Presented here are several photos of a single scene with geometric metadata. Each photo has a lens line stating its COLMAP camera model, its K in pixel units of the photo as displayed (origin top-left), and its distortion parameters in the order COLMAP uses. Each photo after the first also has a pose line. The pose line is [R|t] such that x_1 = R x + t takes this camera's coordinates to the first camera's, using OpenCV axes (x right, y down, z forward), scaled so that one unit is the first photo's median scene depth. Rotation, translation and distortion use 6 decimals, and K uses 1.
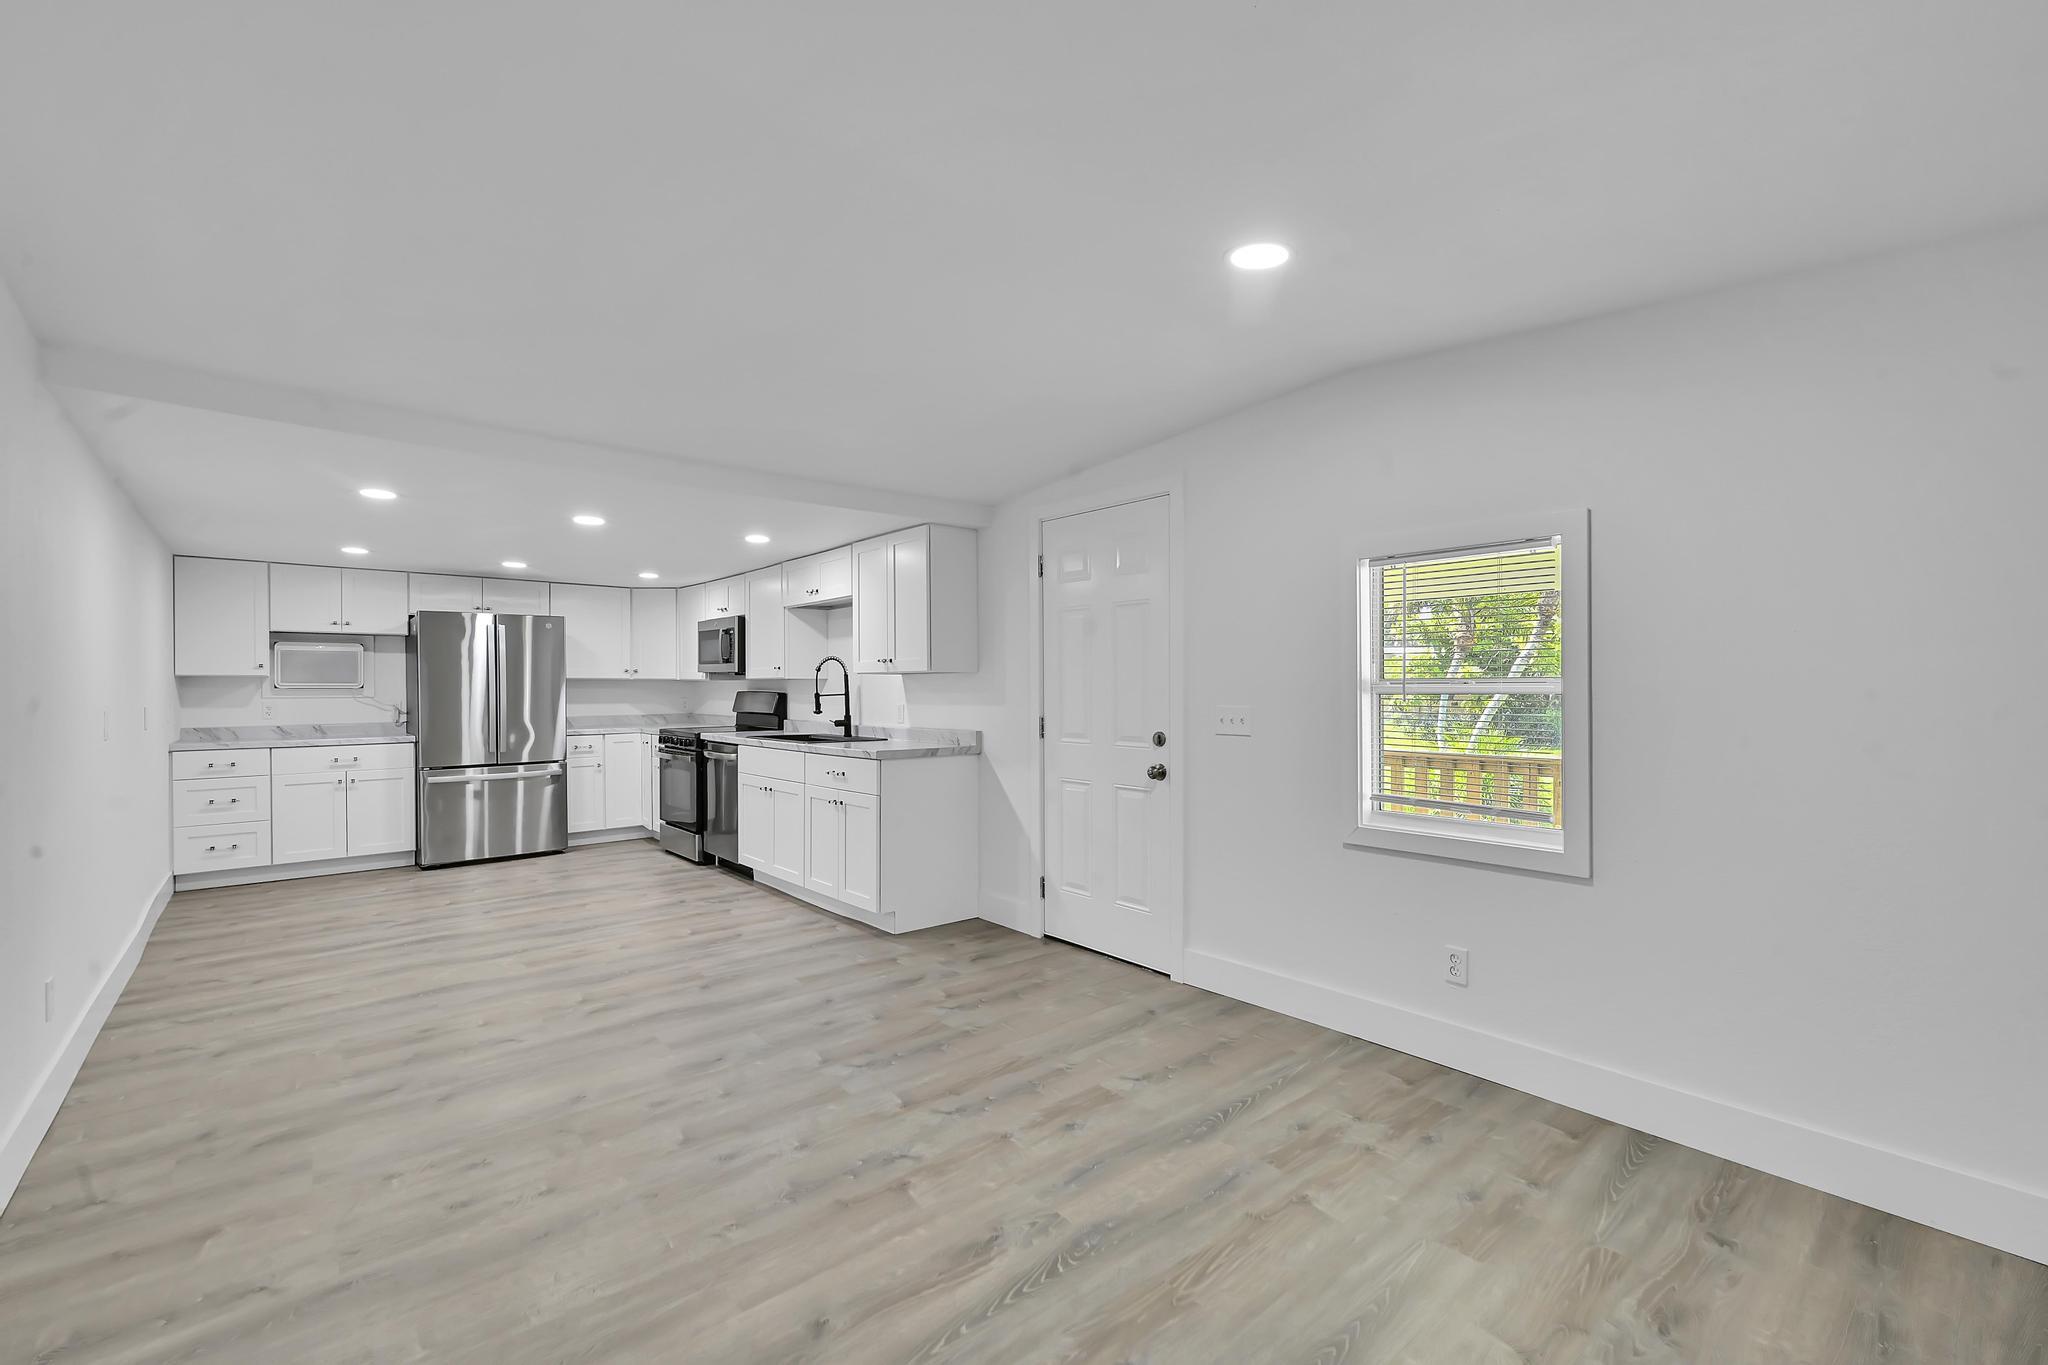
lens RADIAL K [[866.8, 0, 1020.1], [0, 866.8, 689.6], [0, 0, 1]] dist [-0.000018, -0.000292]
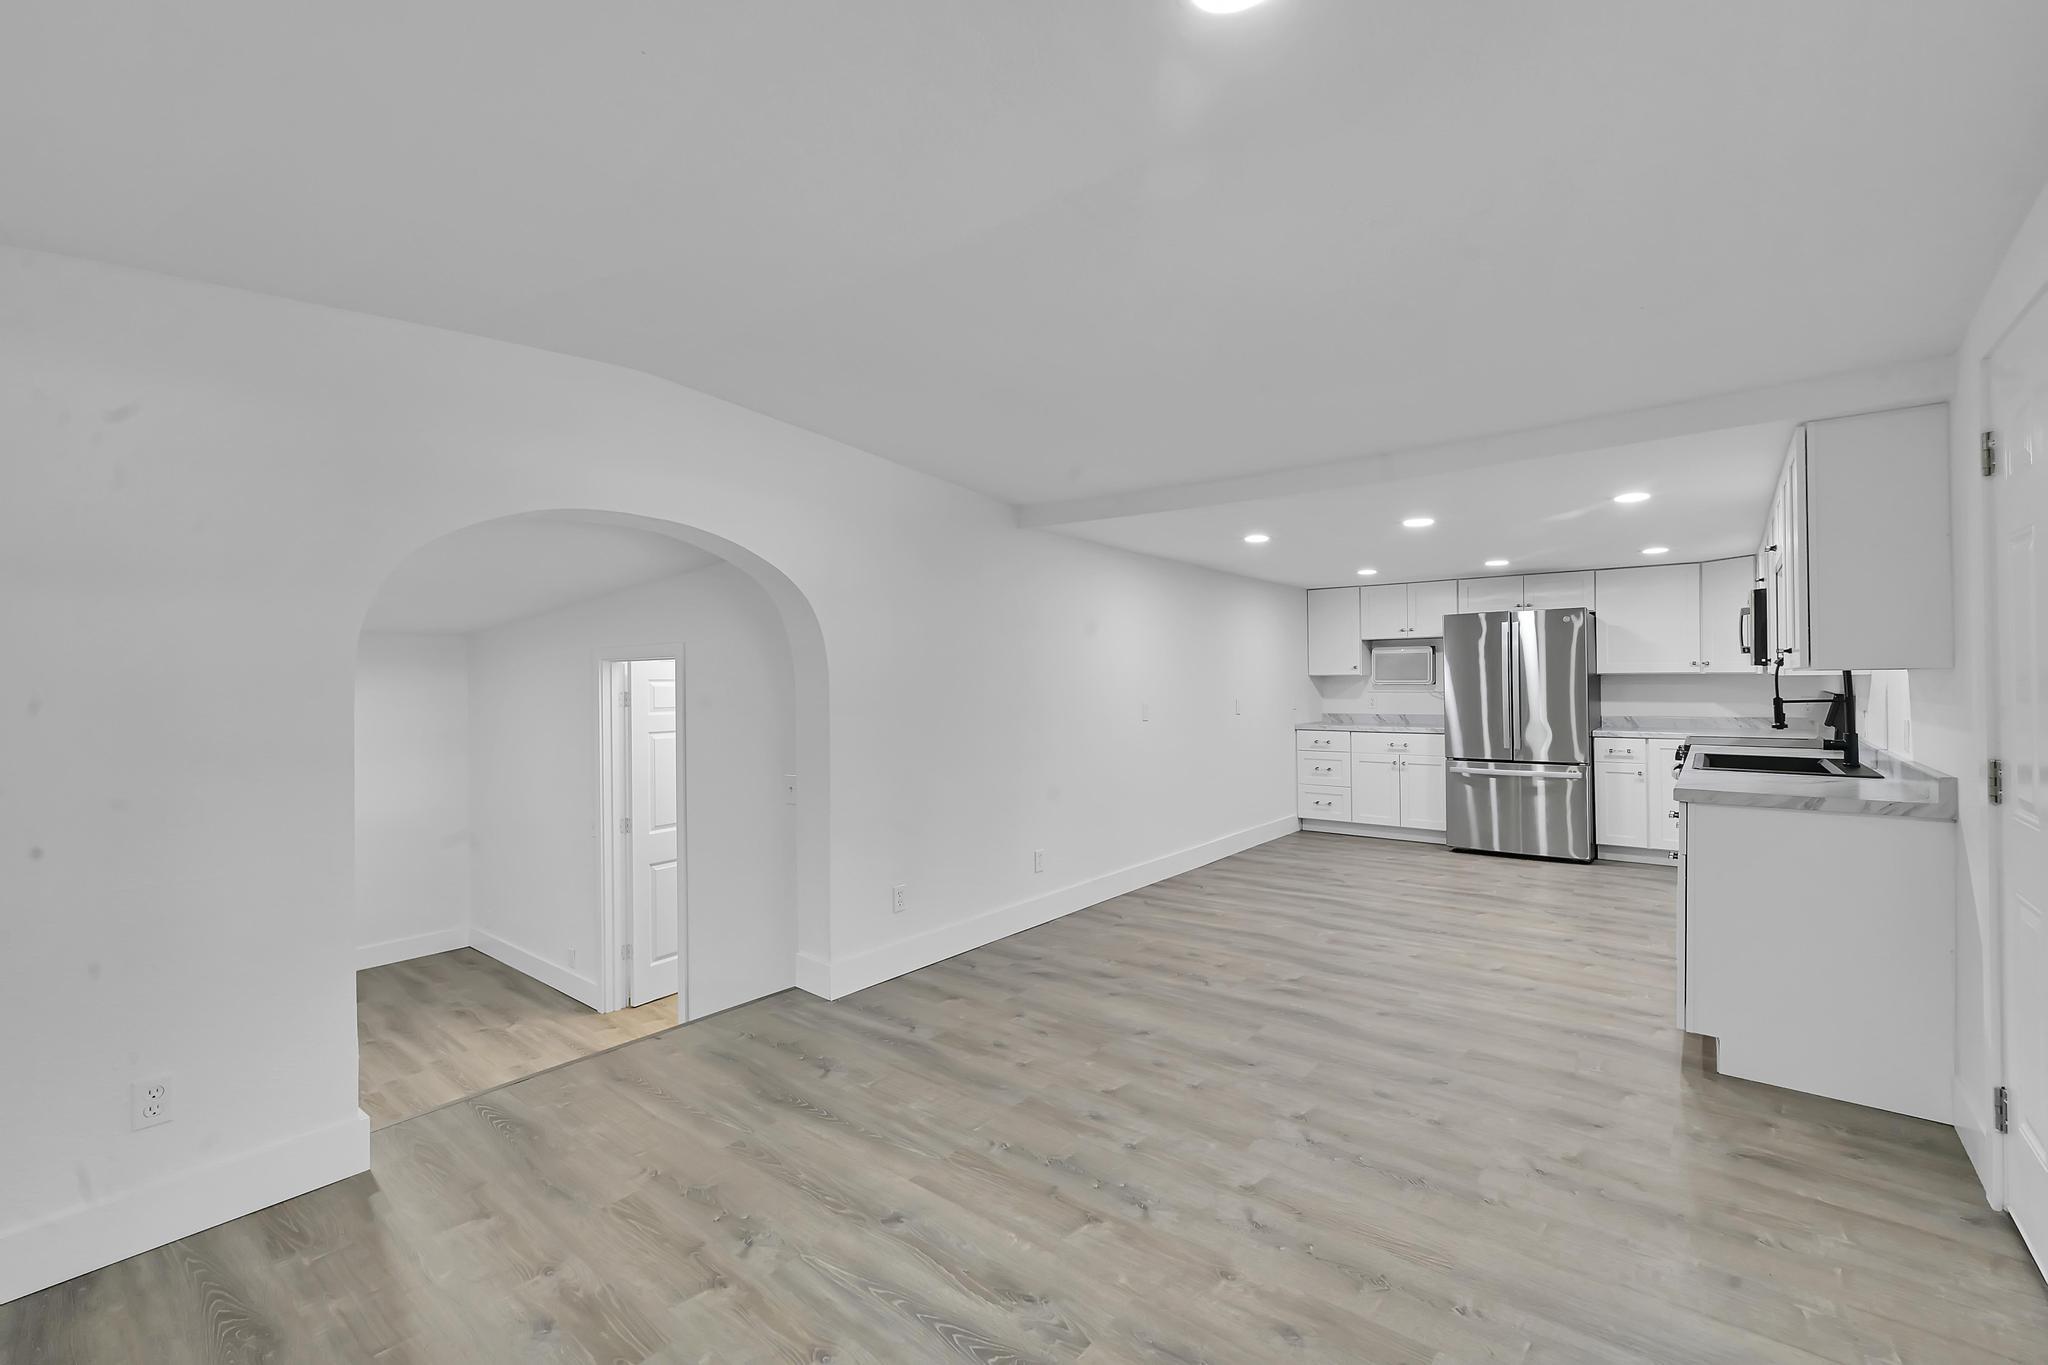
lens RADIAL K [[866.8, 0, 1026.5], [0, 866.8, 677.1], [0, 0, 1]] dist [-0.000018, -0.000292]
pose [[0.189438, -0.003109, -0.981888, 0.379123], [0.005467, 0.999983, -0.002112, -0.016403], [0.981878, -0.004967, 0.189451, 0.348962]]
